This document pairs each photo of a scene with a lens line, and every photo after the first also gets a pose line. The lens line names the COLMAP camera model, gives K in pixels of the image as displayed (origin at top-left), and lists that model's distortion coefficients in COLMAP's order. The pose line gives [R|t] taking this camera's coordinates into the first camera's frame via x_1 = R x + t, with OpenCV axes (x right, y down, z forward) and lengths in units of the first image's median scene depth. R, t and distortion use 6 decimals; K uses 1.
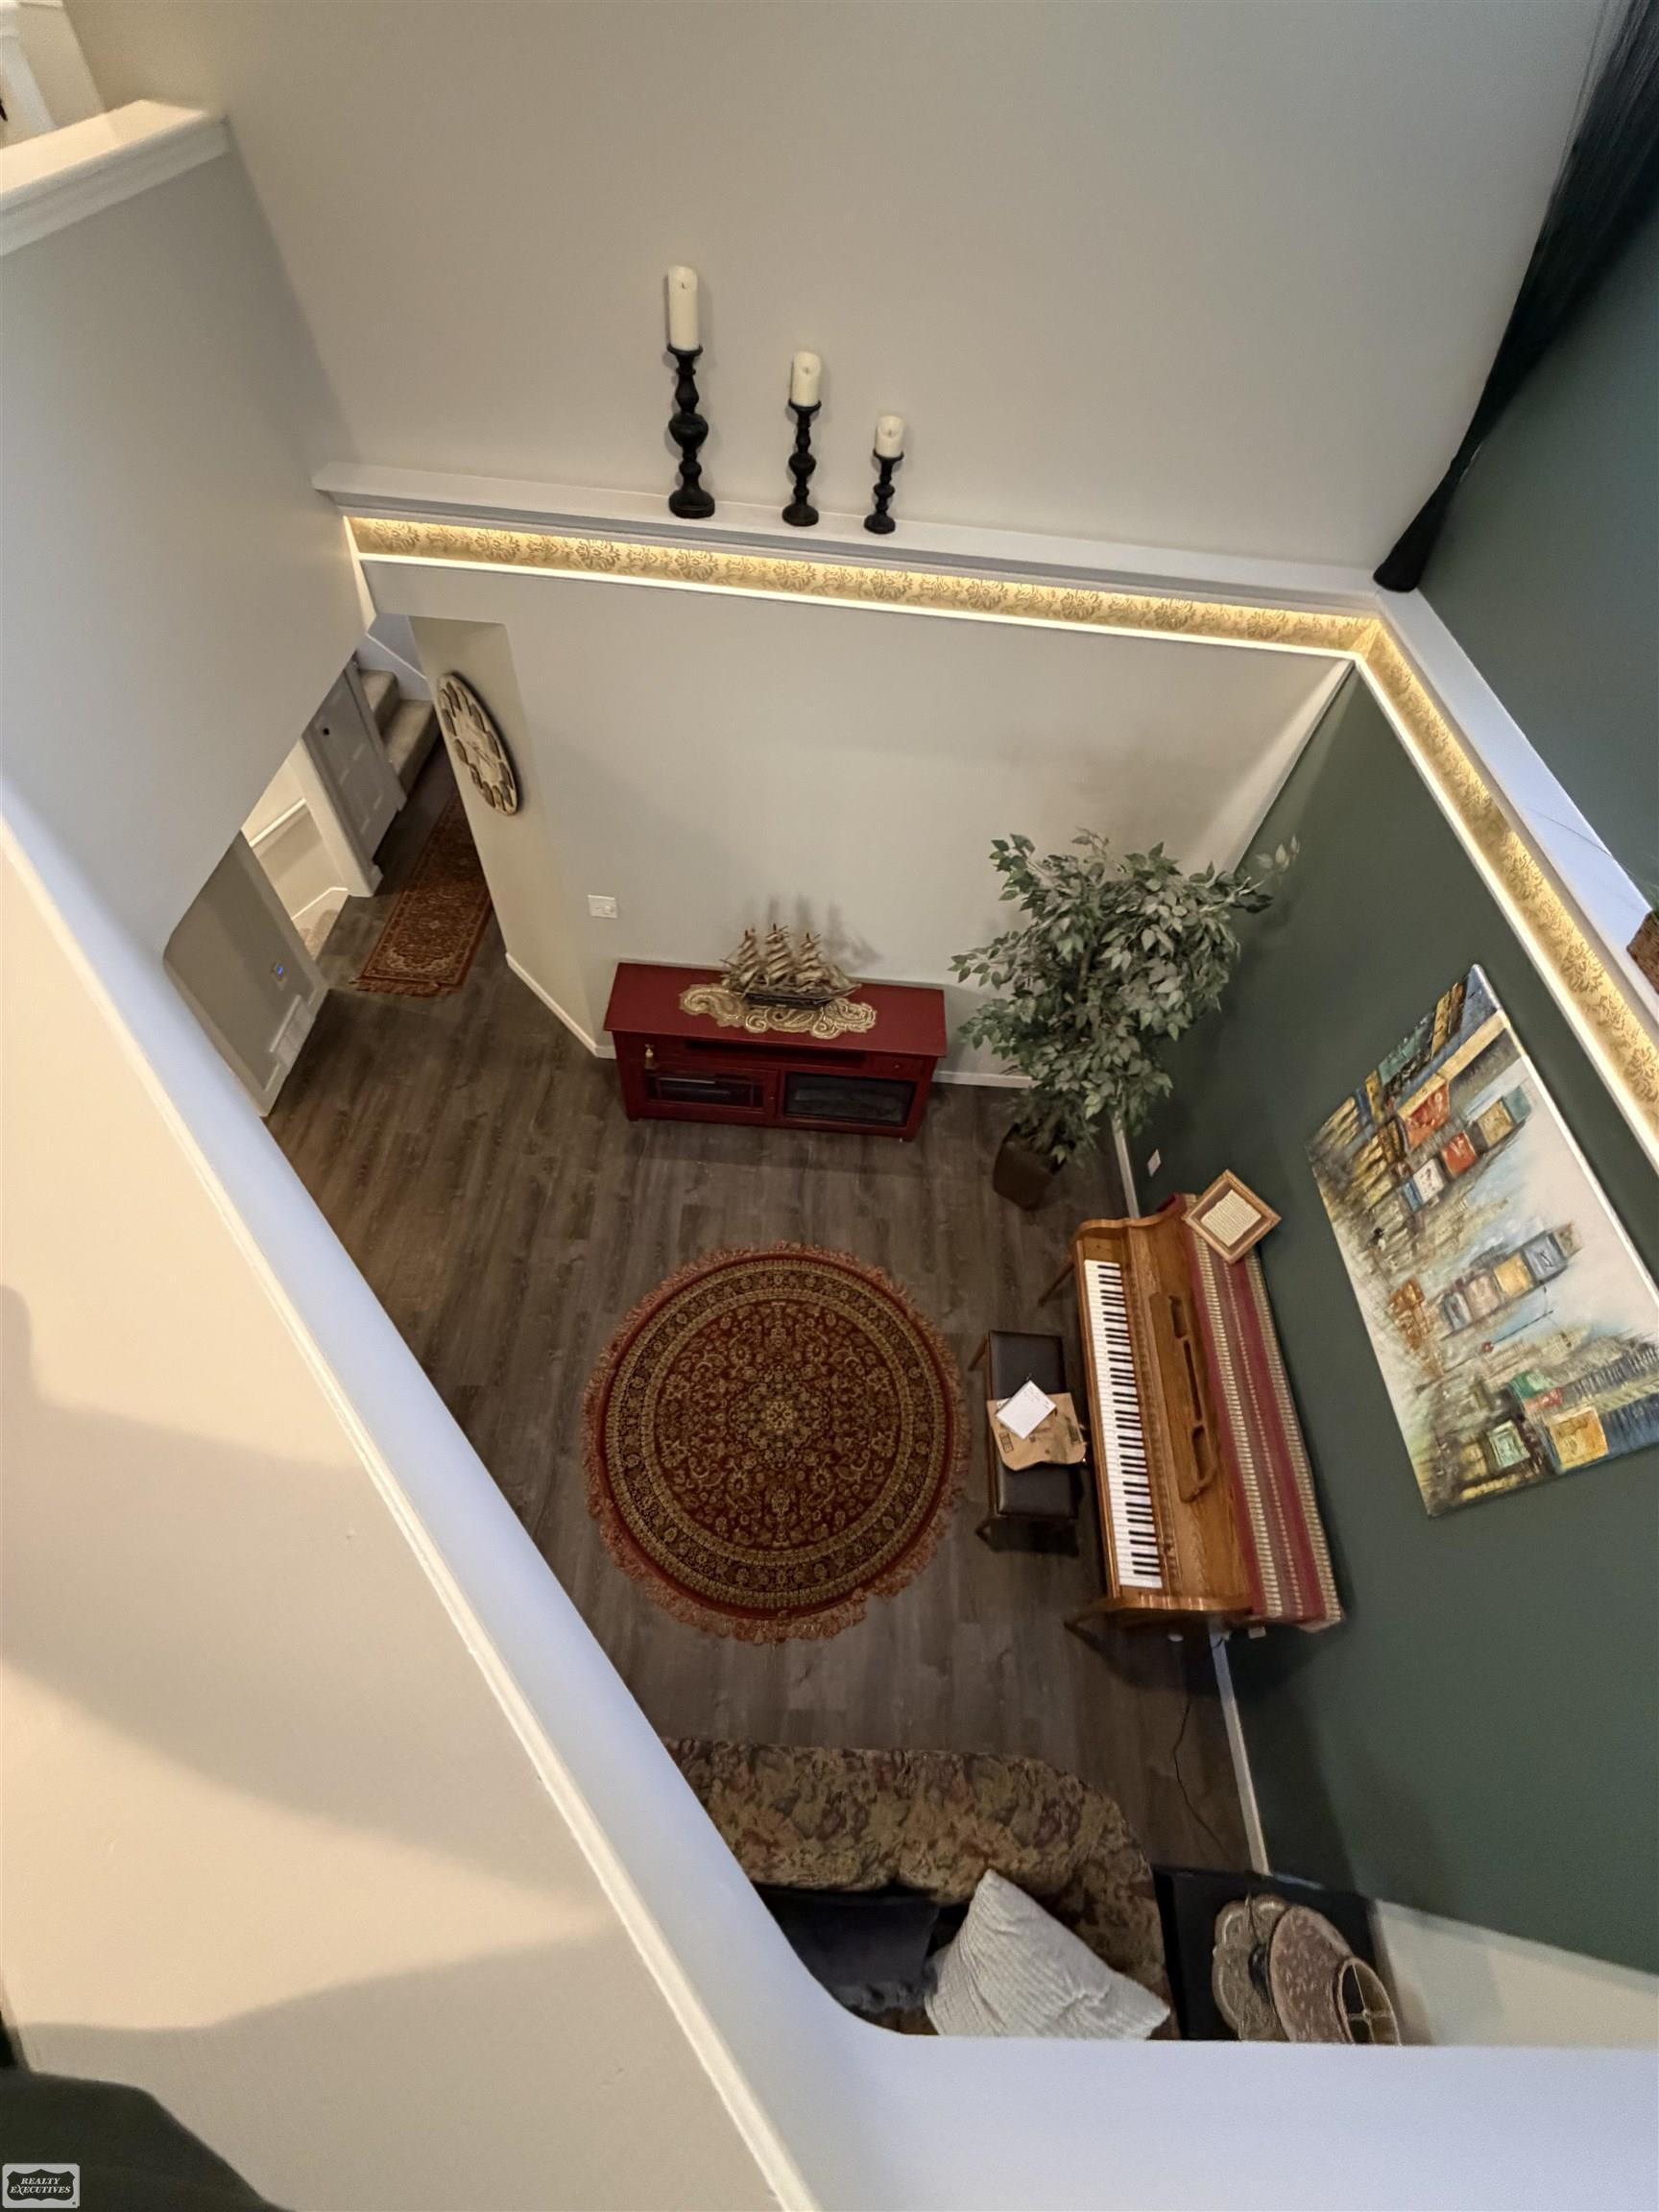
lens RADIAL K [[880.7, 0, 831.0], [0, 880.7, 1103.9], [0, 0, 1]] dist [0.000044, -0.000253]
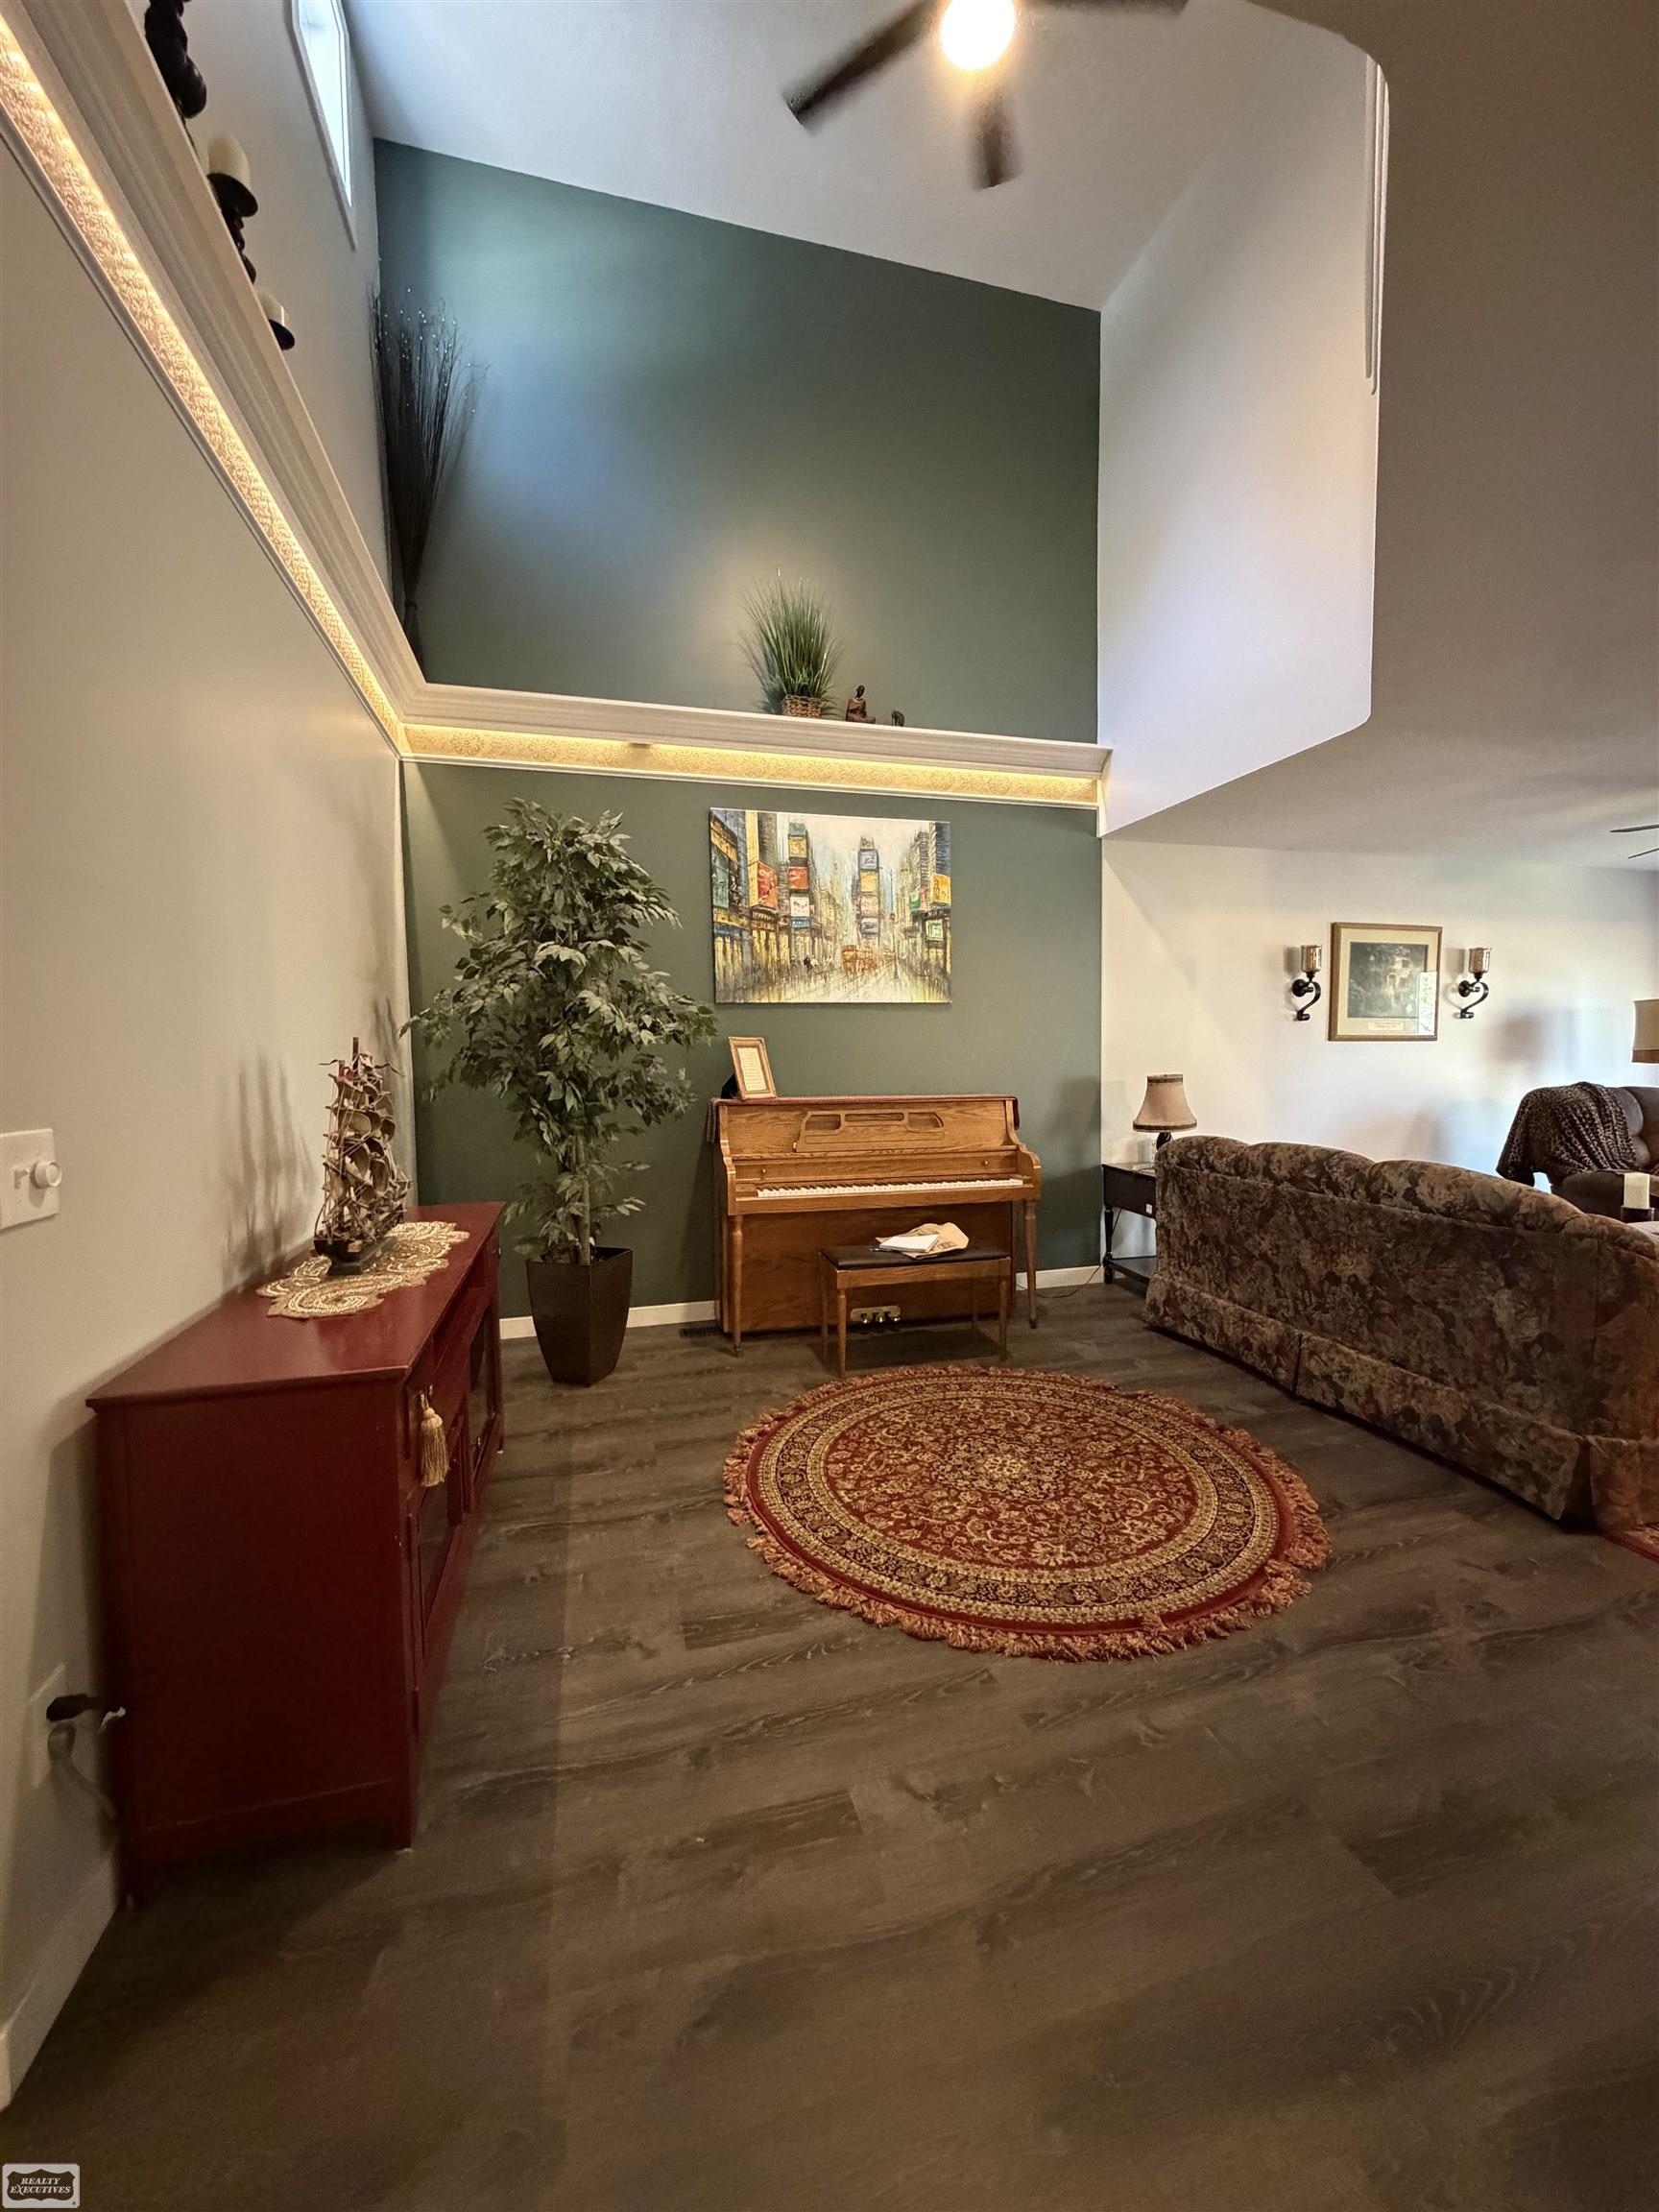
lens RADIAL K [[880.7, 0, 836.3], [0, 880.7, 1106.8], [0, 0, 1]] dist [0.000044, -0.000253]
pose [[-0.302196, -0.131376, 0.944149, -0.715966], [0.772885, 0.545978, 0.323351, -0.141098], [-0.557966, 0.827435, -0.063454, 0.996583]]
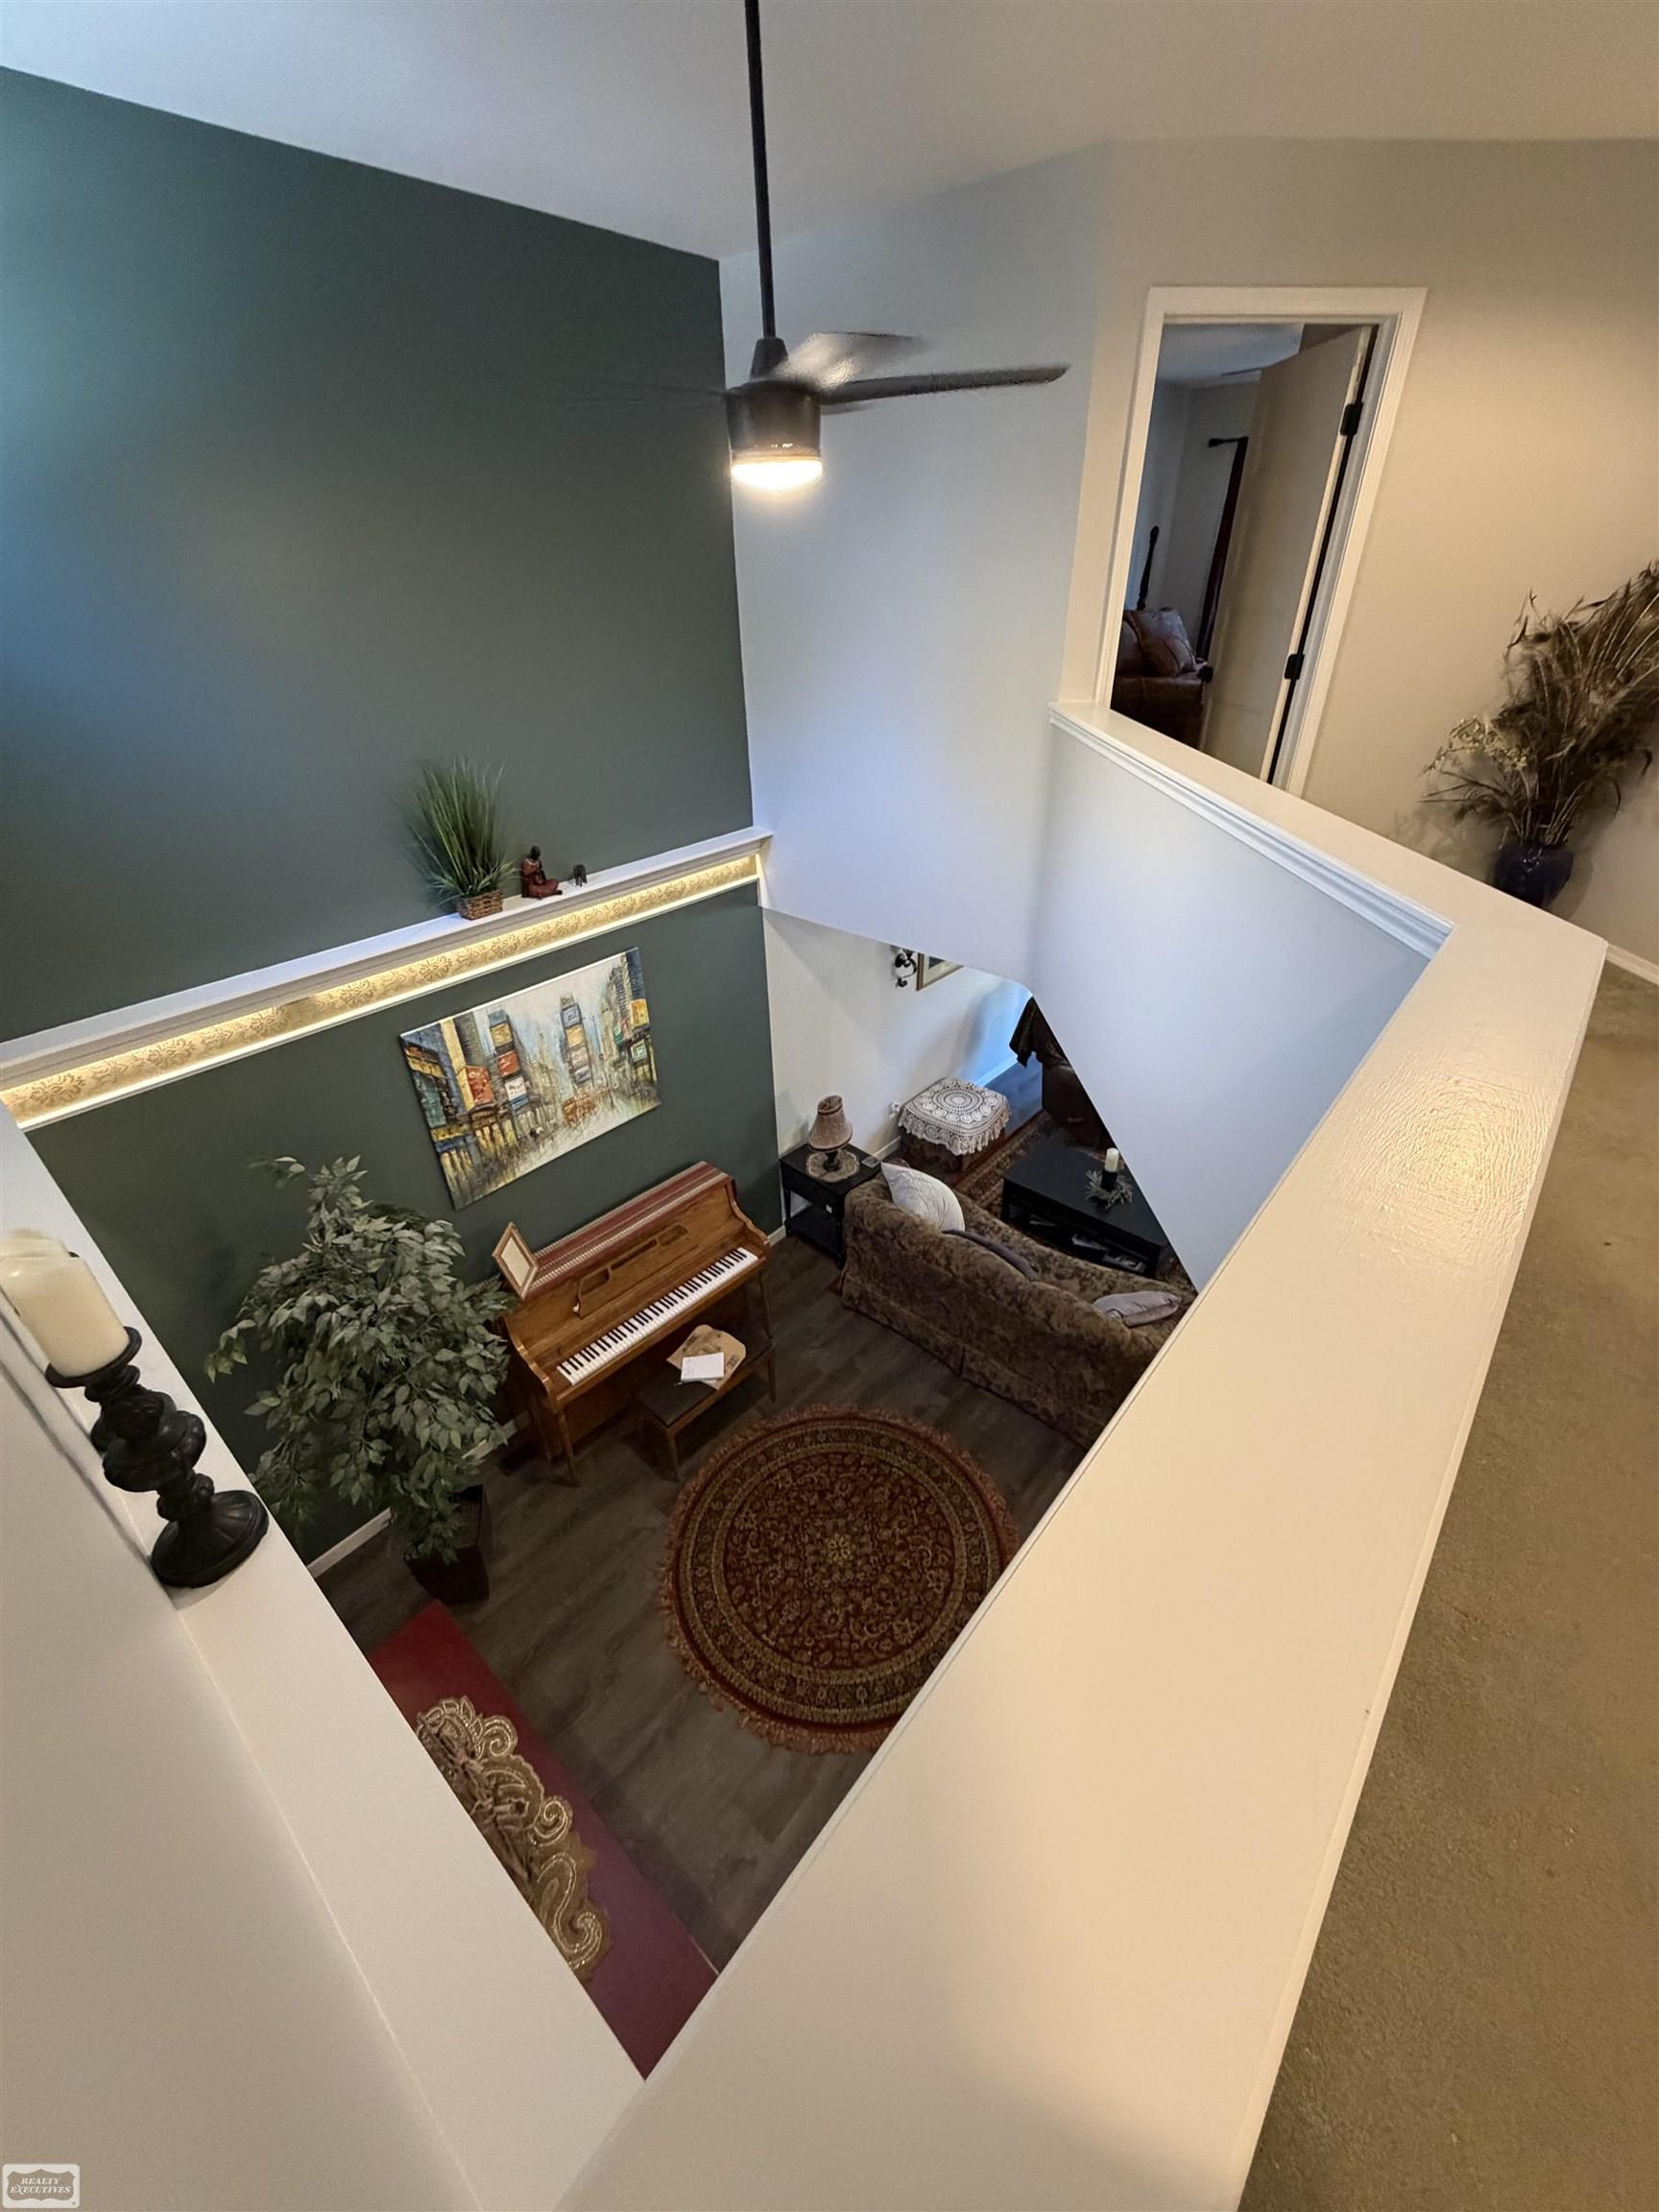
lens RADIAL K [[880.7, 0, 835.9], [0, 880.7, 1104.5], [0, 0, 1]] dist [0.000044, -0.000253]
pose [[-0.773164, -0.385684, 0.503453, -0.437302], [0.492007, 0.136141, 0.859881, -0.729372], [-0.400183, 0.912531, 0.084500, 0.468724]]
